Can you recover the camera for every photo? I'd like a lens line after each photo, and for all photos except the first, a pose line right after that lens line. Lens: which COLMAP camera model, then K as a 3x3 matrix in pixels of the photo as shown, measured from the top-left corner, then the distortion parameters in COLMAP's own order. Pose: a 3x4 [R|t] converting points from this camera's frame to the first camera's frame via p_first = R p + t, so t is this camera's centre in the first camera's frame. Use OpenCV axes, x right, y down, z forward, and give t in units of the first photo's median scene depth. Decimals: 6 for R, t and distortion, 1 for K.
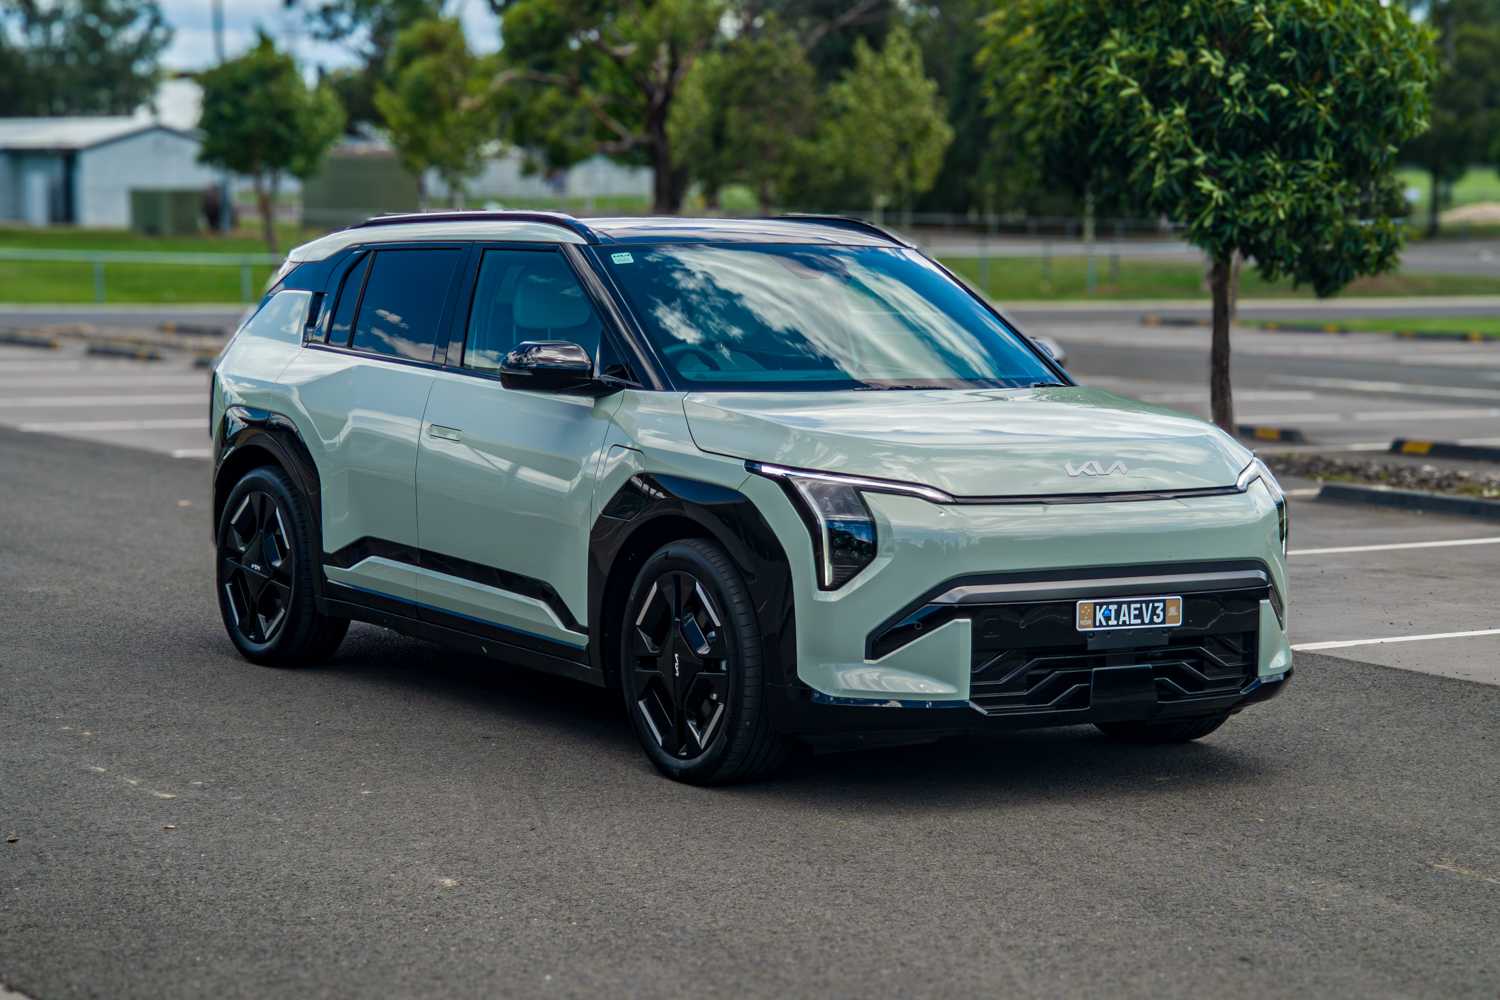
lens RADIAL K [[3178.7, 0, 750.8], [0, 3178.7, 496.0], [0, 0, 1]] dist [0.199437, 0.266125]
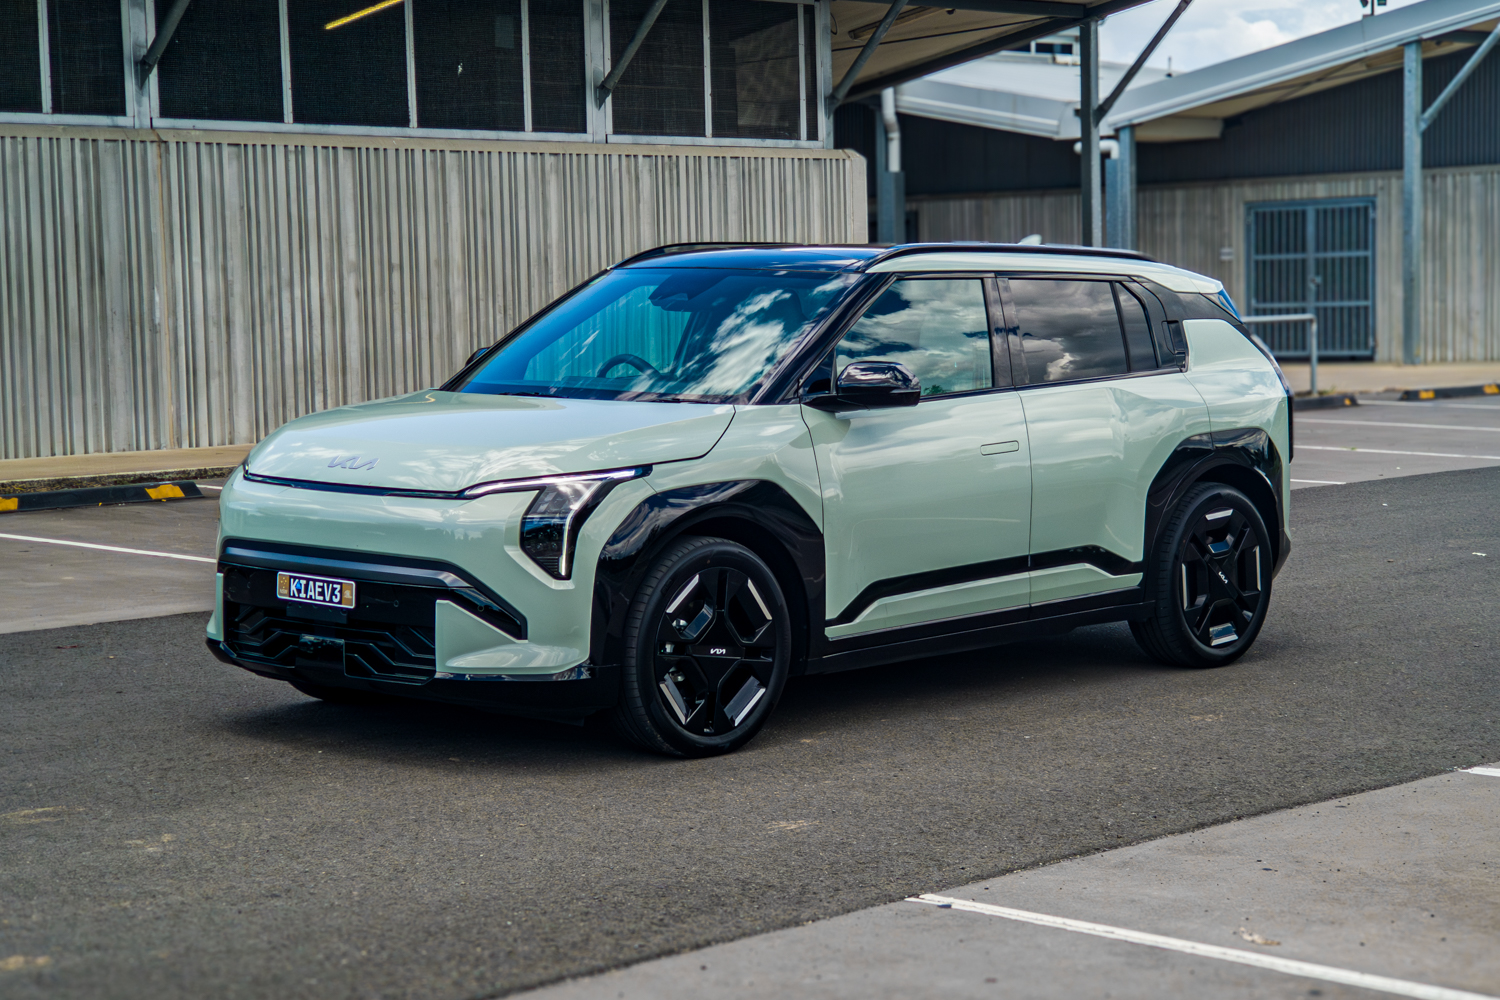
lens RADIAL K [[3040.2, 0, 752.1], [0, 3040.2, 555.9], [0, 0, 1]] dist [0.291874, 0.032696]
pose [[0.225127, 0.088627, -0.970290, 1.201548], [-0.069125, 0.994798, 0.074828, -0.066713], [0.971874, 0.050225, 0.230082, 0.900021]]
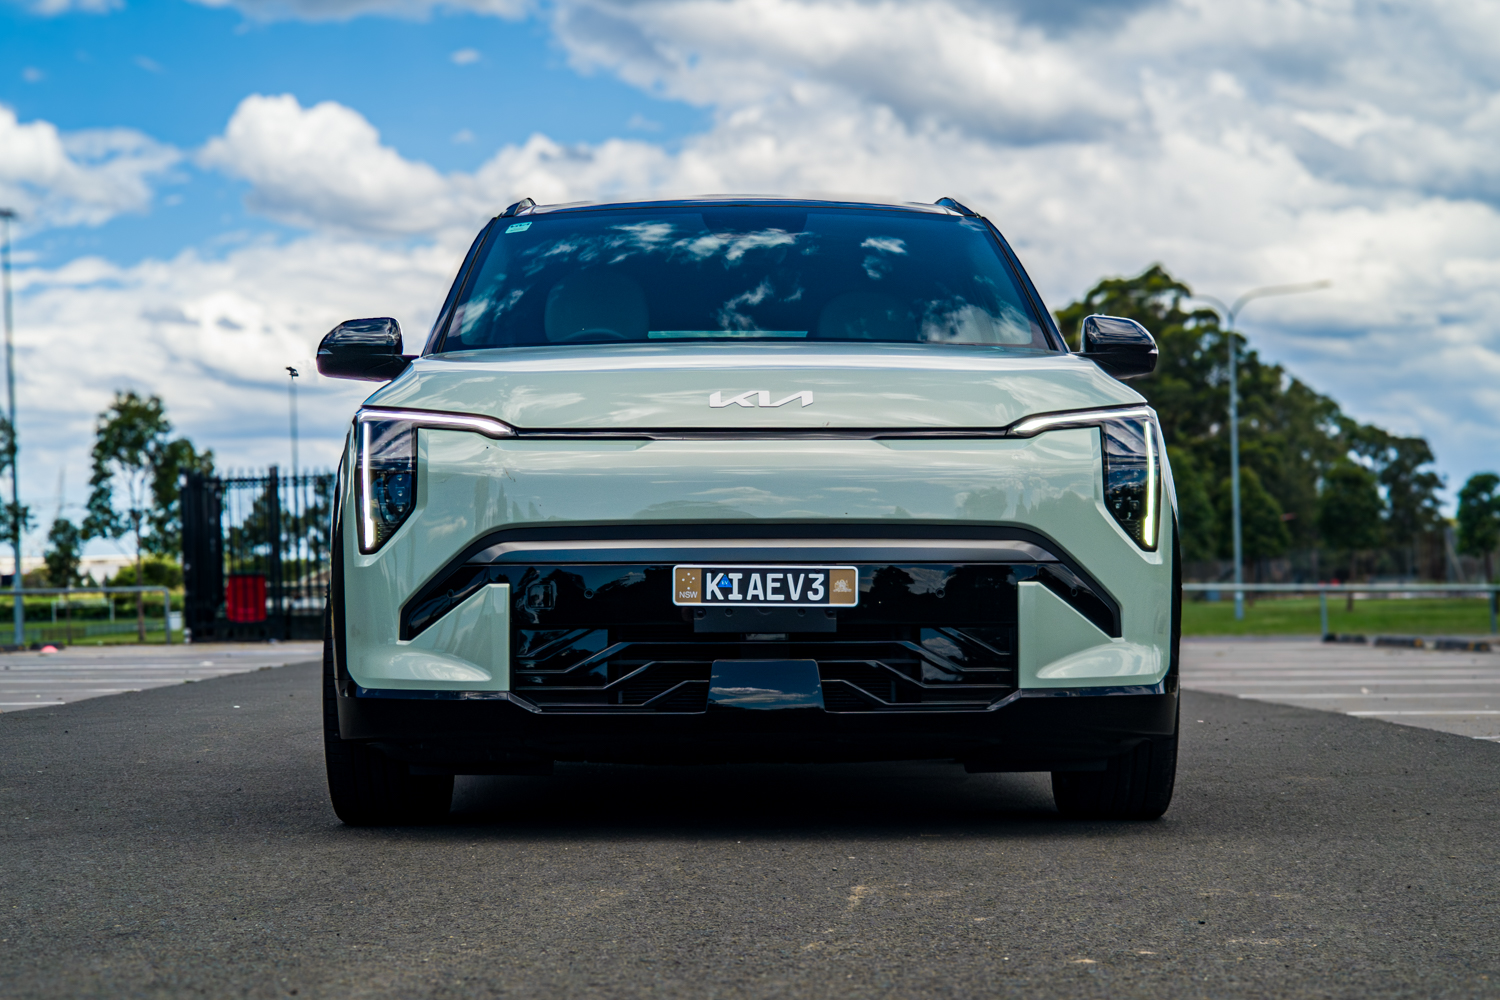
lens RADIAL K [[3178.7, 0, 750.8], [0, 3178.7, 496.0], [0, 0, 1]] dist [0.199437, 0.266125]
pose [[0.843244, -0.037491, -0.536221, 0.510228], [-0.023265, 0.994084, -0.106089, 0.094113], [0.537027, 0.101934, 0.837384, 0.380912]]
